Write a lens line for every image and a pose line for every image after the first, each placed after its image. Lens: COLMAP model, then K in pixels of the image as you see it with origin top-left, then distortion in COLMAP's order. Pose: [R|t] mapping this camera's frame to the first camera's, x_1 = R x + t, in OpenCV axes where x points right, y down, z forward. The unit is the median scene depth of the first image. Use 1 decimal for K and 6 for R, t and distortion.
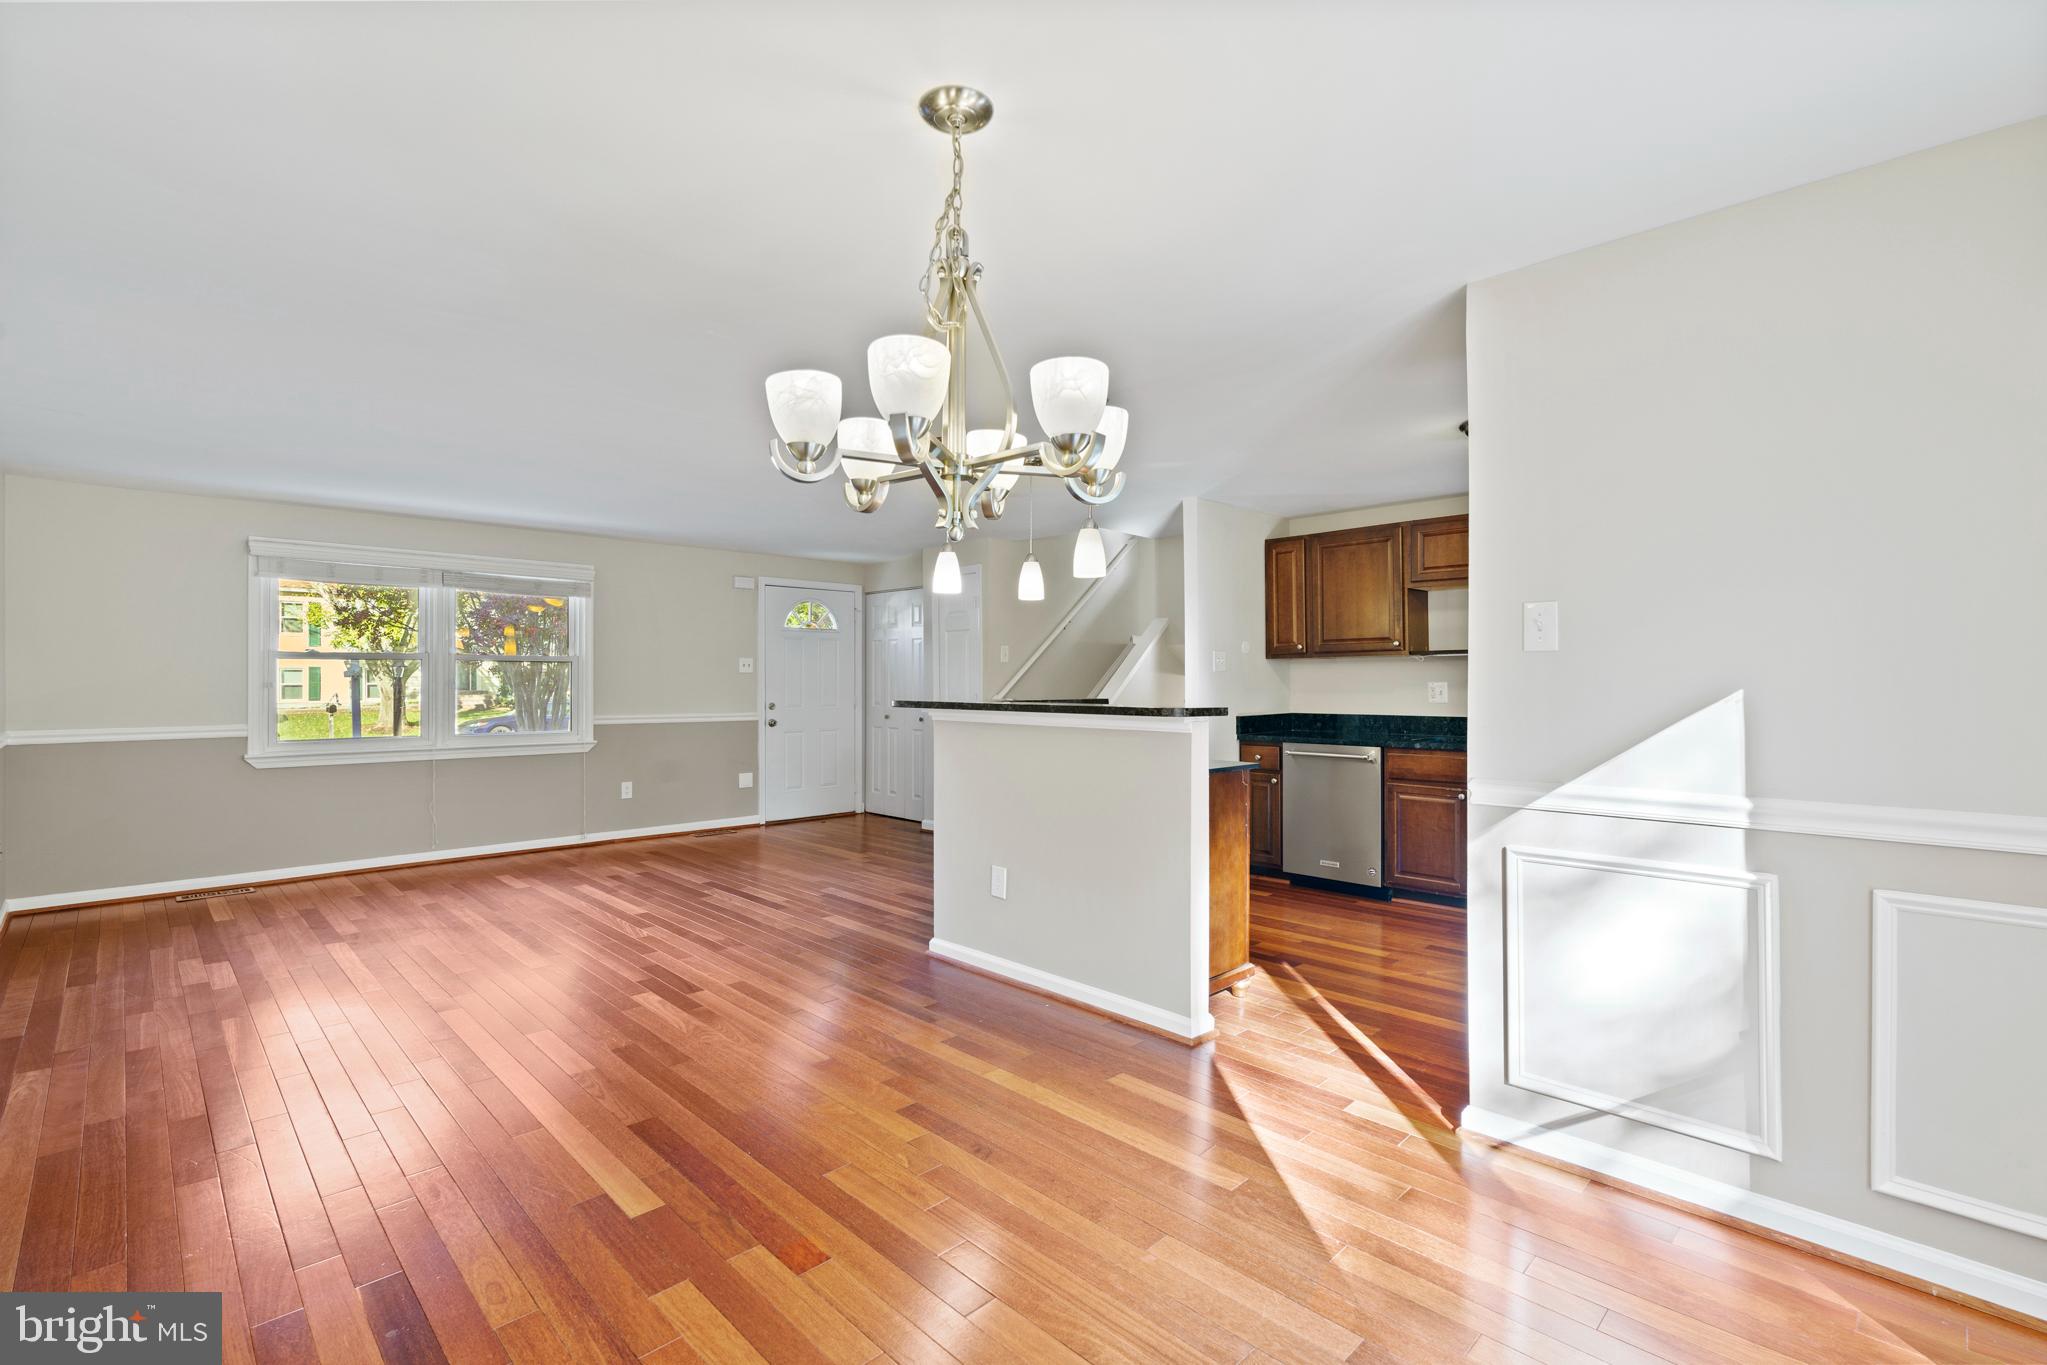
lens RADIAL K [[913.6, 0, 1031.7], [0, 913.6, 676.5], [0, 0, 1]] dist [0.001642, 0.000250]
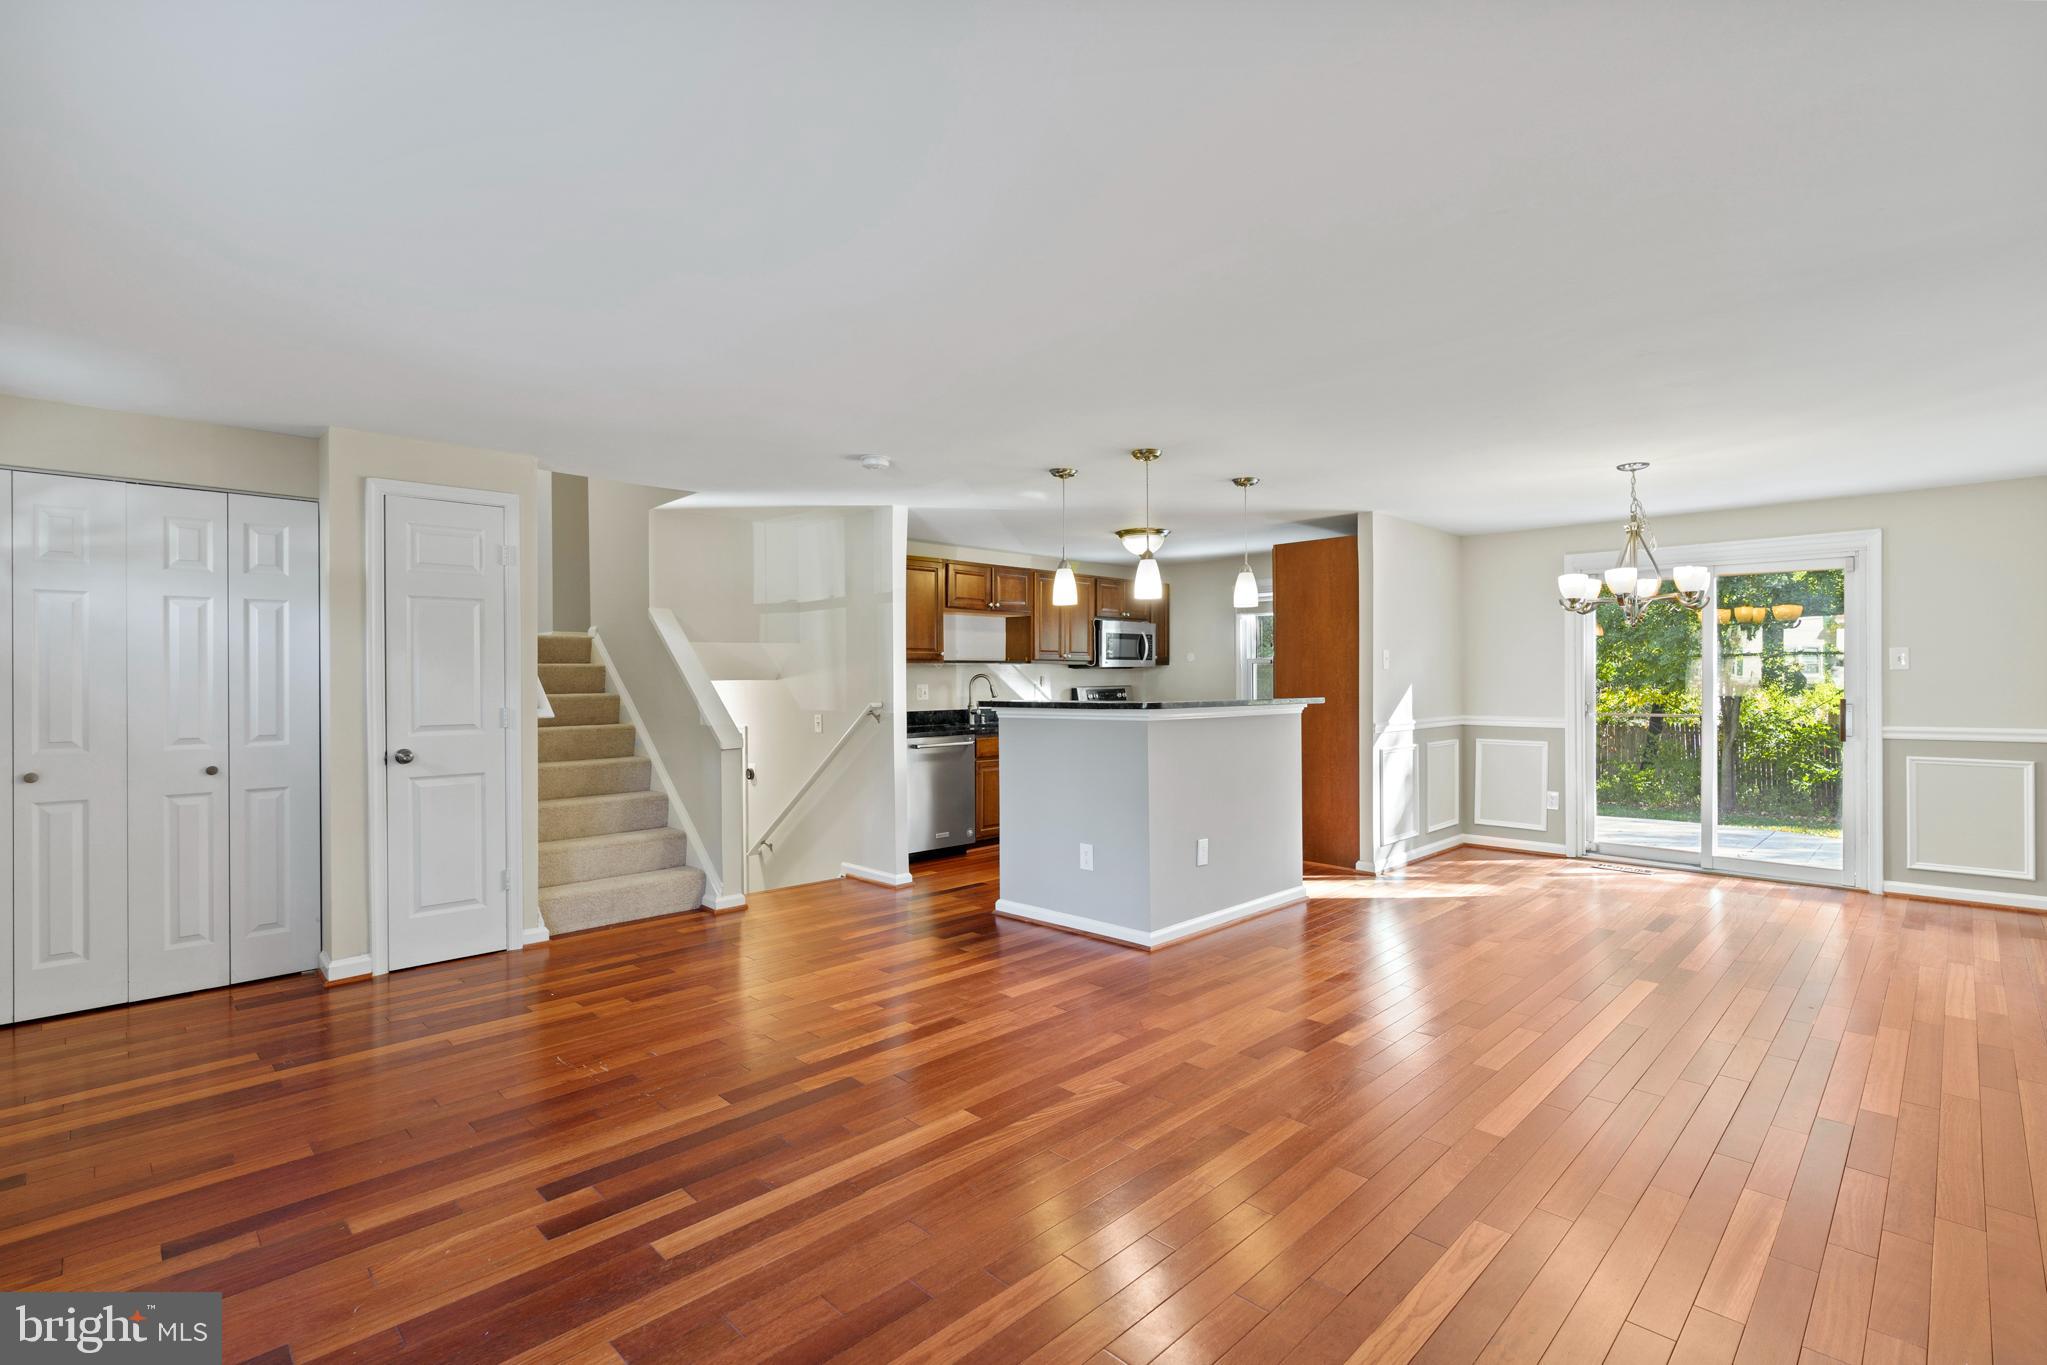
lens RADIAL K [[928.2, 0, 1023.5], [0, 928.2, 682.5], [0, 0, 1]] dist [0.002470, 0.001302]
pose [[0.003938, 0.002437, 0.999989, -0.638872], [0.001889, 0.999995, -0.002445, 0.004761], [-0.999990, 0.001898, 0.003933, 0.634972]]
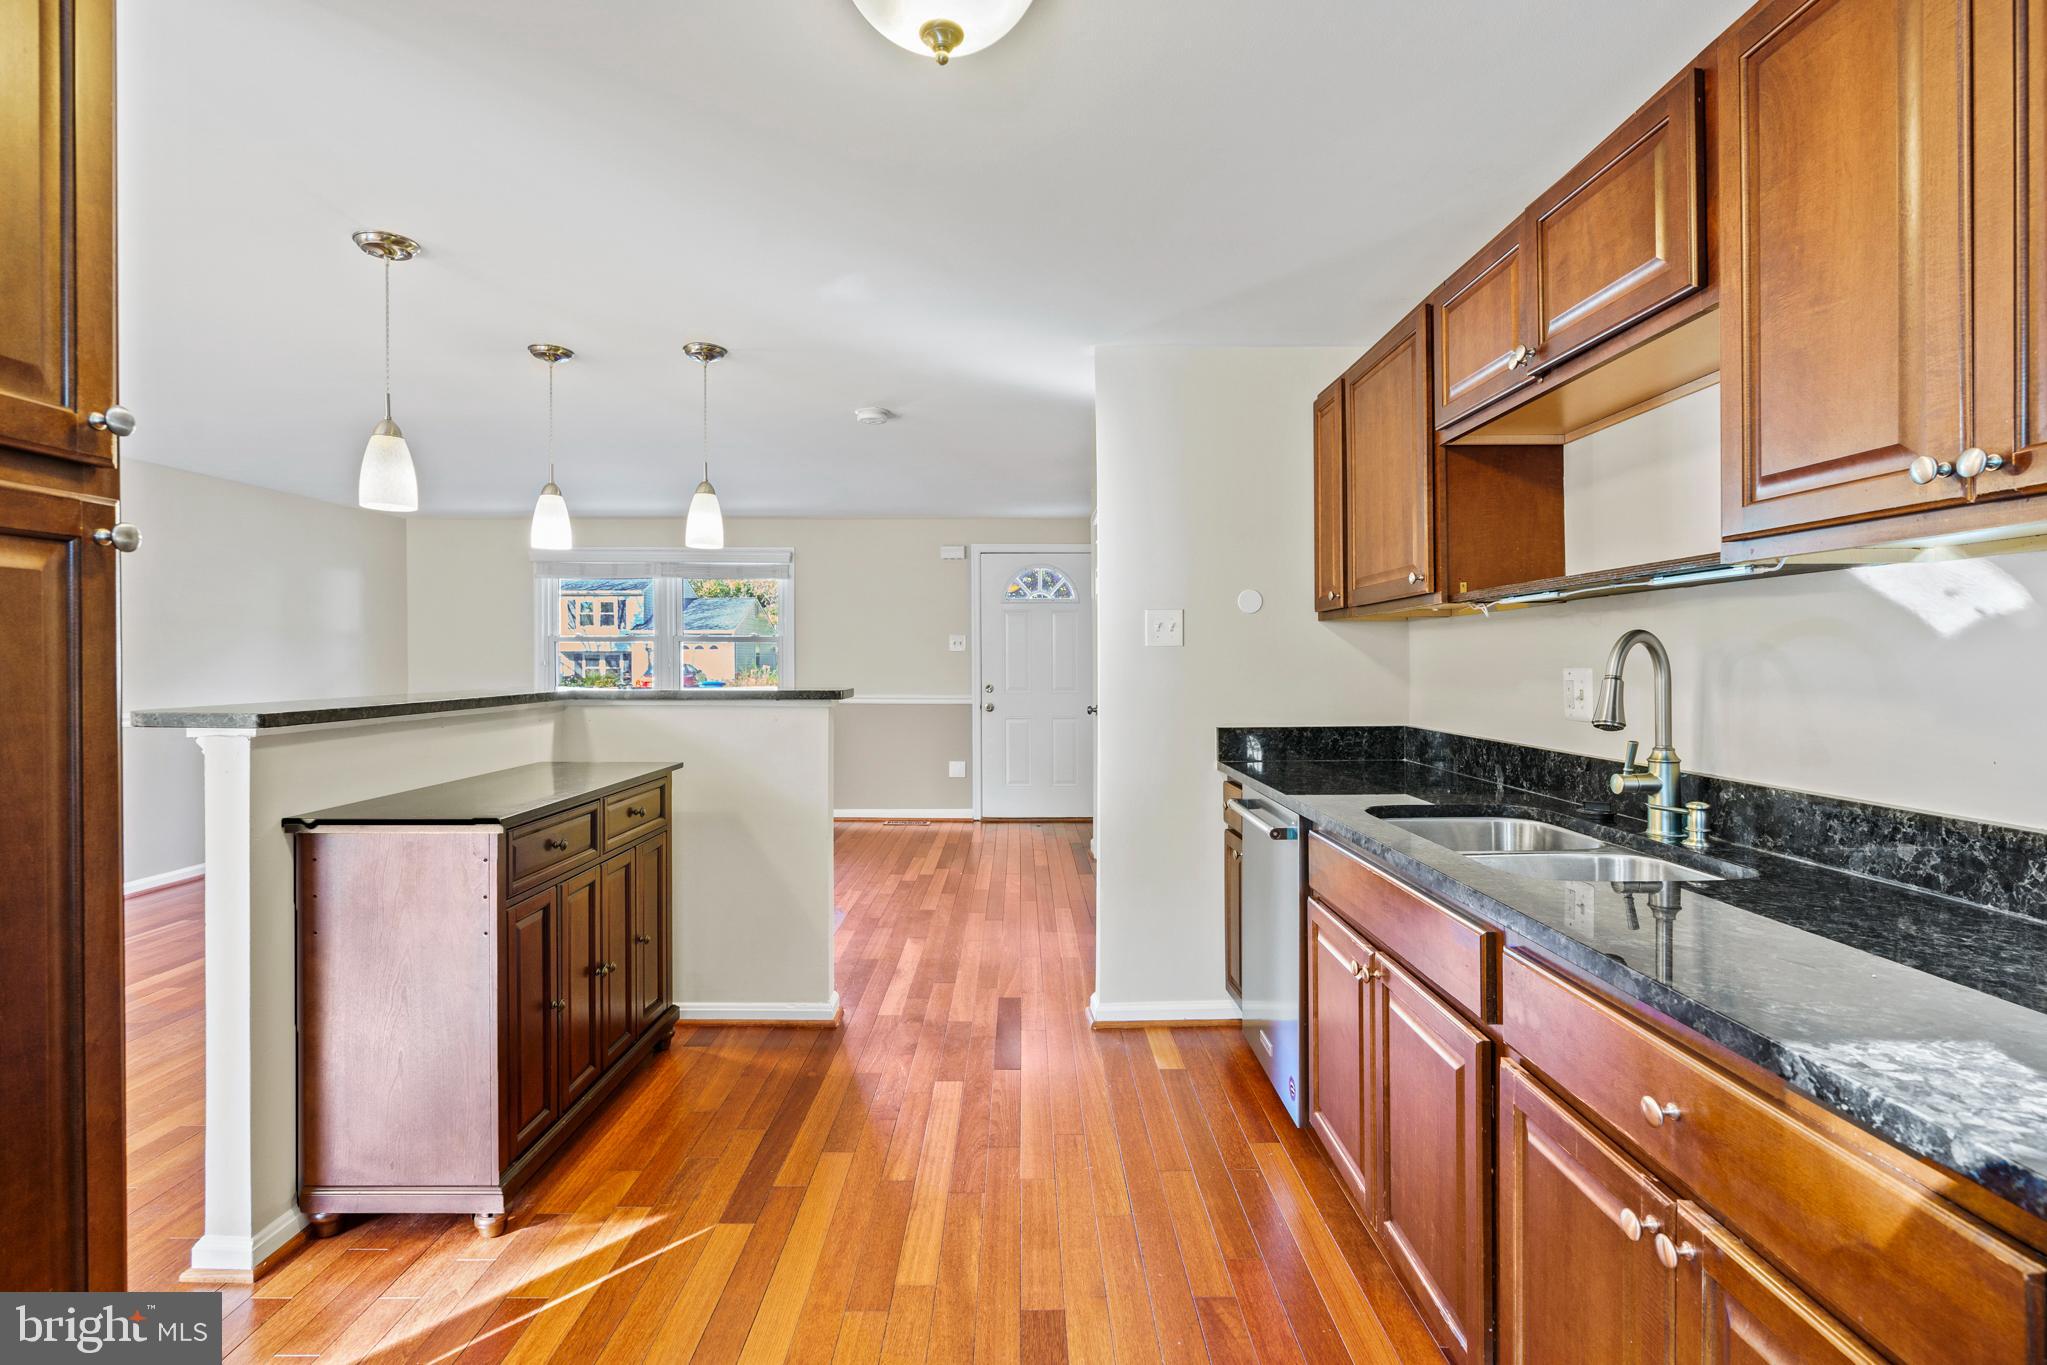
lens RADIAL K [[945.0, 0, 1016.6], [0, 945.0, 660.6], [0, 0, 1]] dist [-0.000979, 0.001052]
pose [[0.705848, 0.003183, -0.708356, 0.417225], [0.001788, 0.999979, 0.006276, -0.000505], [0.708361, -0.005697, 0.705827, 0.400102]]
